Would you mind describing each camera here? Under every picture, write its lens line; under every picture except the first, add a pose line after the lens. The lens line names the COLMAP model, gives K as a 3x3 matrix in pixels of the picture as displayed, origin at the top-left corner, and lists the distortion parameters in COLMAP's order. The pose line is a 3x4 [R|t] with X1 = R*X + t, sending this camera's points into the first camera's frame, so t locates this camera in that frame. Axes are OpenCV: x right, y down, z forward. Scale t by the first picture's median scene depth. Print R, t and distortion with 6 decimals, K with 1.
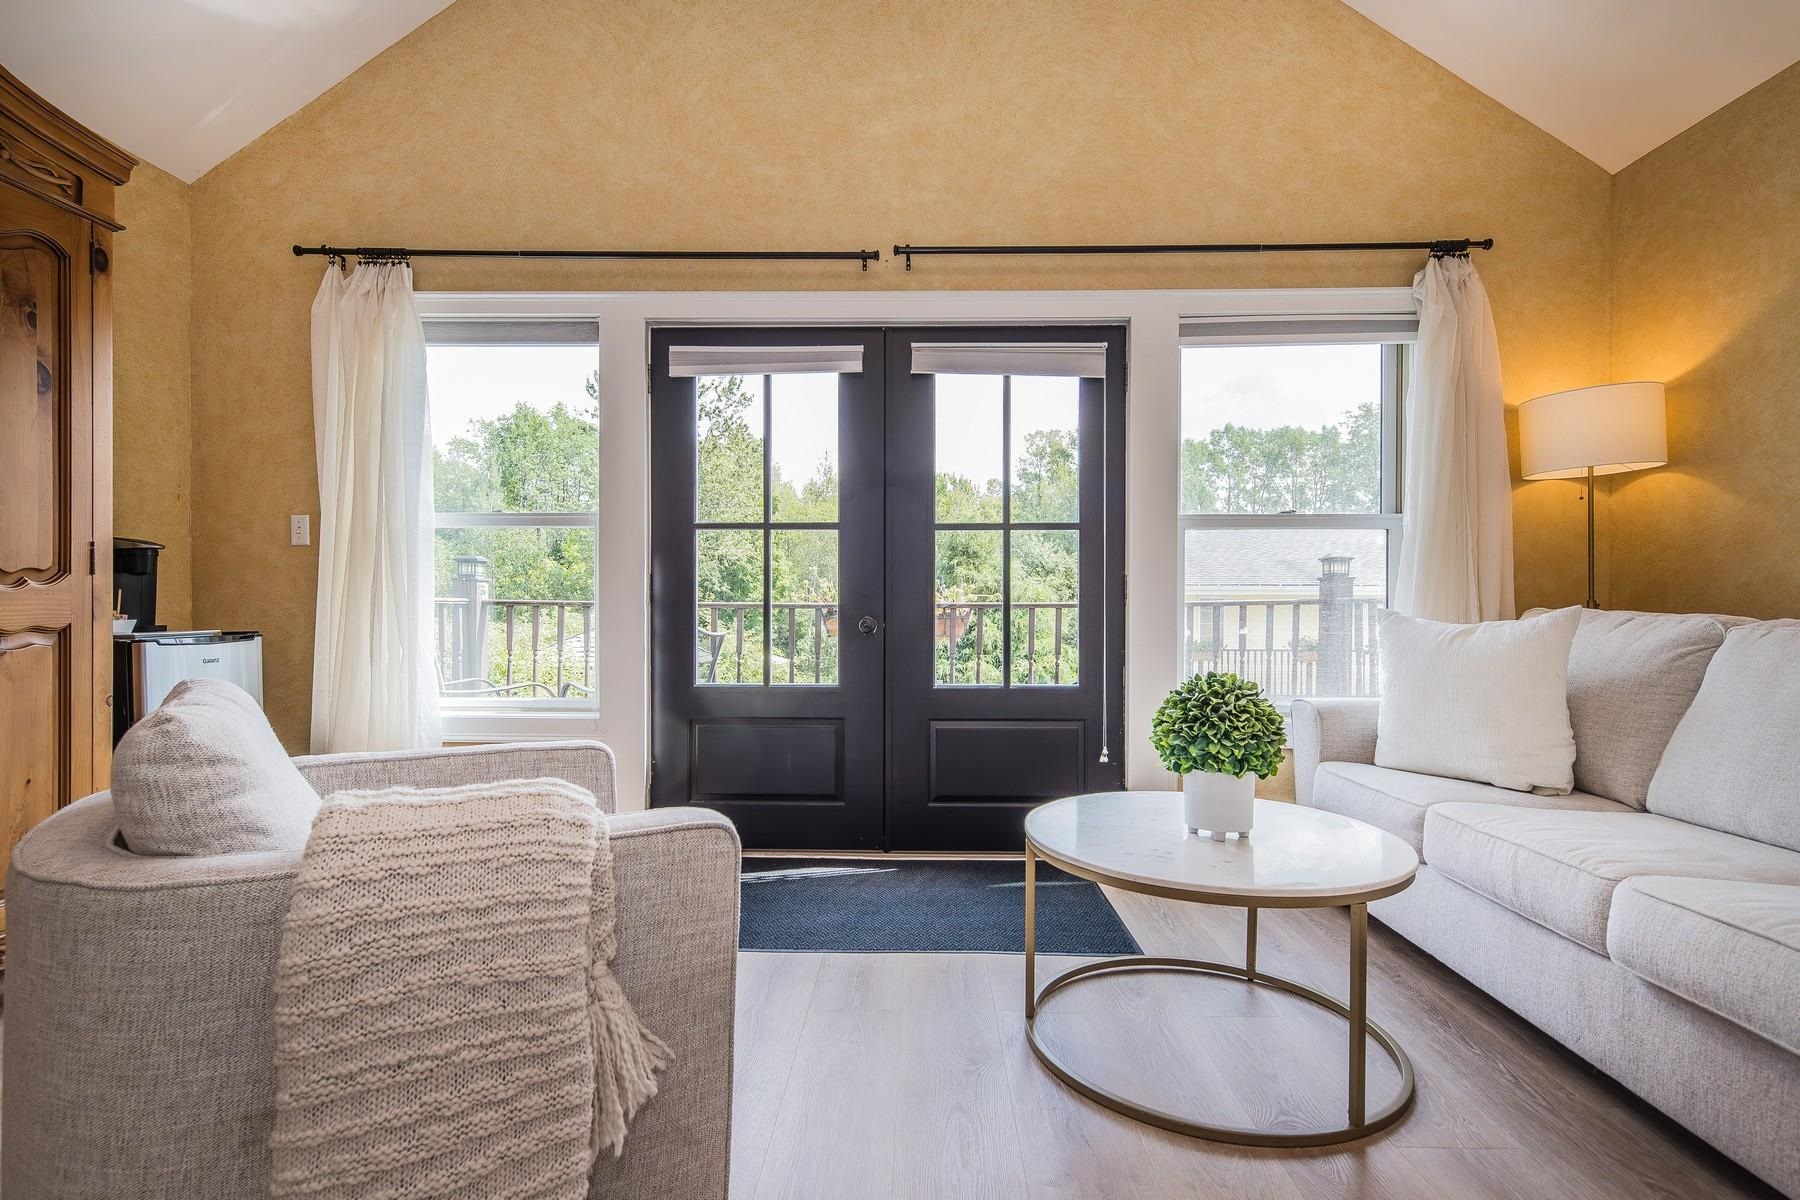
lens RADIAL K [[892.9, 0, 890.5], [0, 892.9, 611.2], [0, 0, 1]] dist [0.001731, -0.000268]
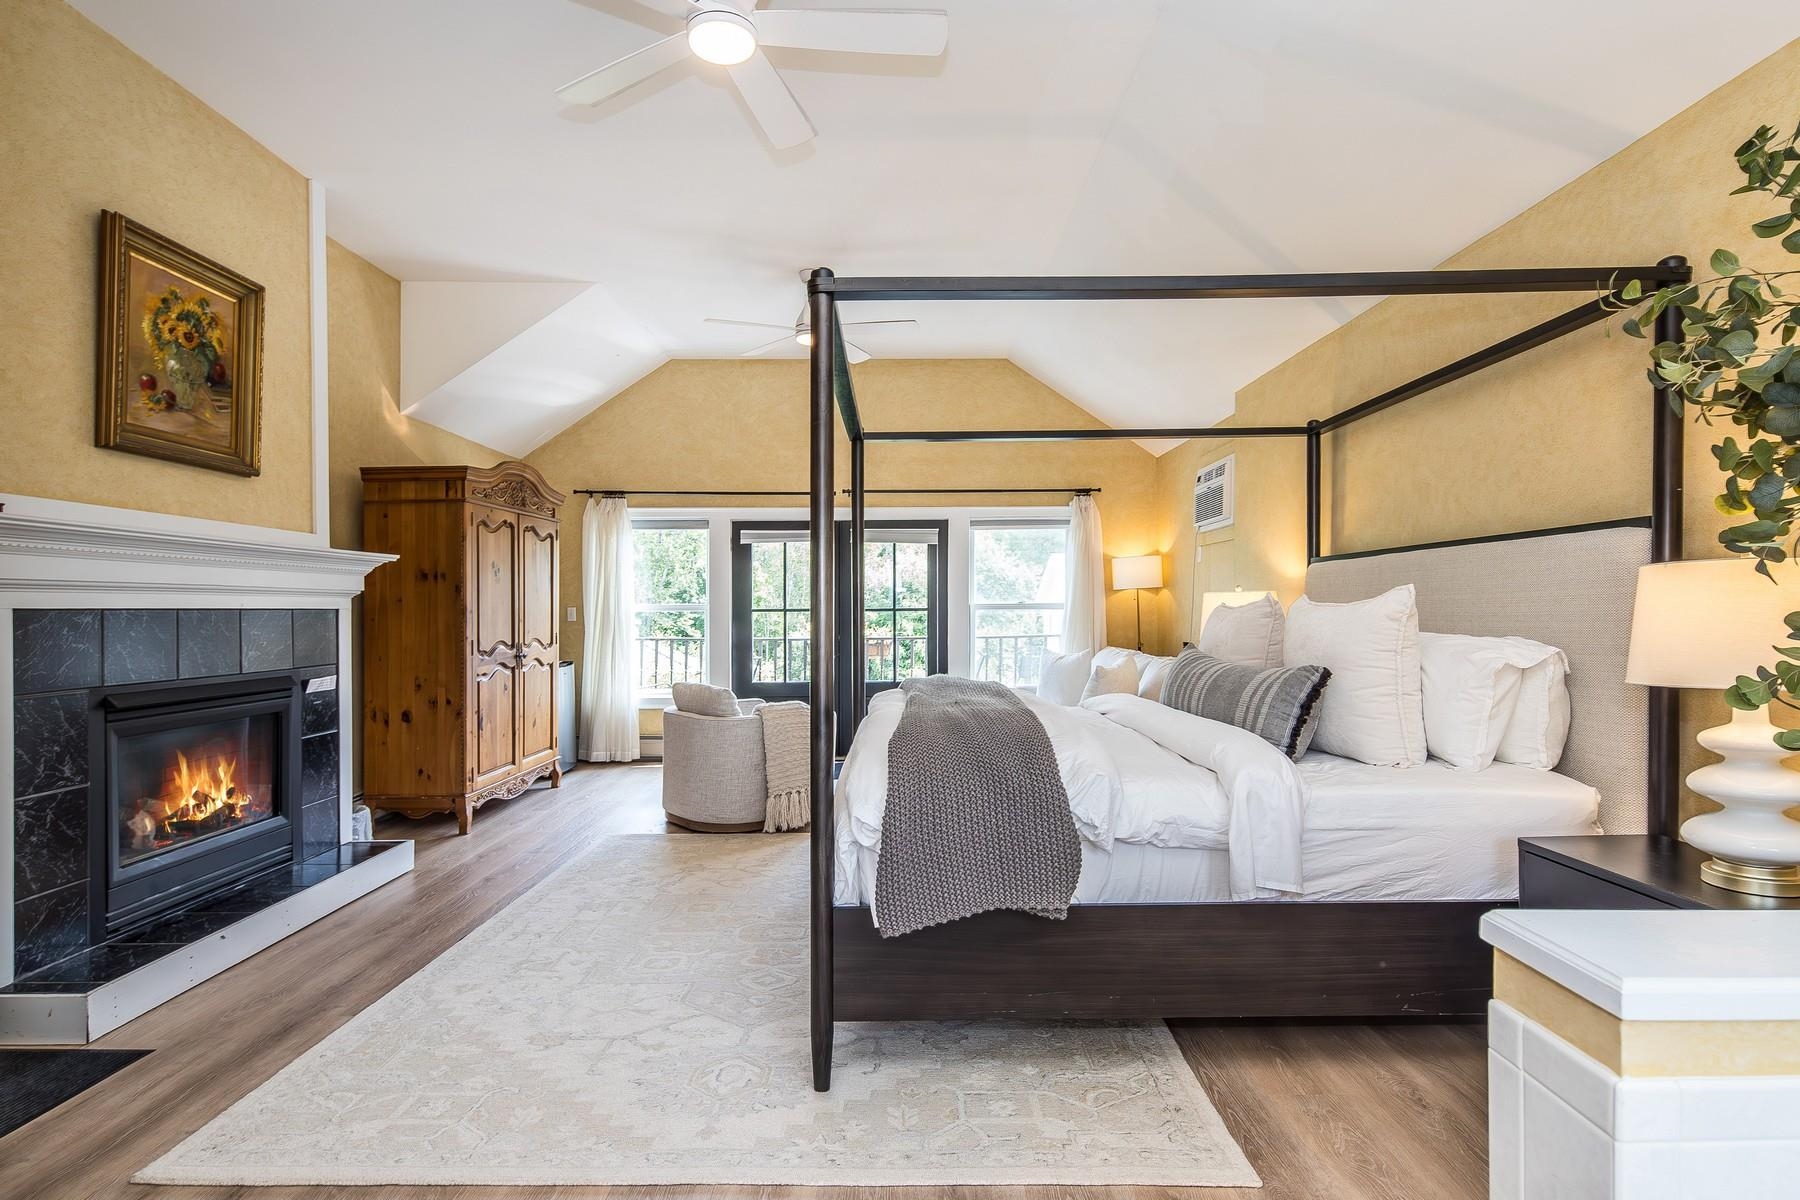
lens RADIAL K [[892.9, 0, 909.5], [0, 892.9, 605.3], [0, 0, 1]] dist [0.001731, -0.000268]
pose [[0.999705, -0.008394, 0.022809, 0.117223], [0.008393, 0.999965, 0.000105, -0.111284], [-0.022809, 0.000086, 0.999740, -1.221439]]
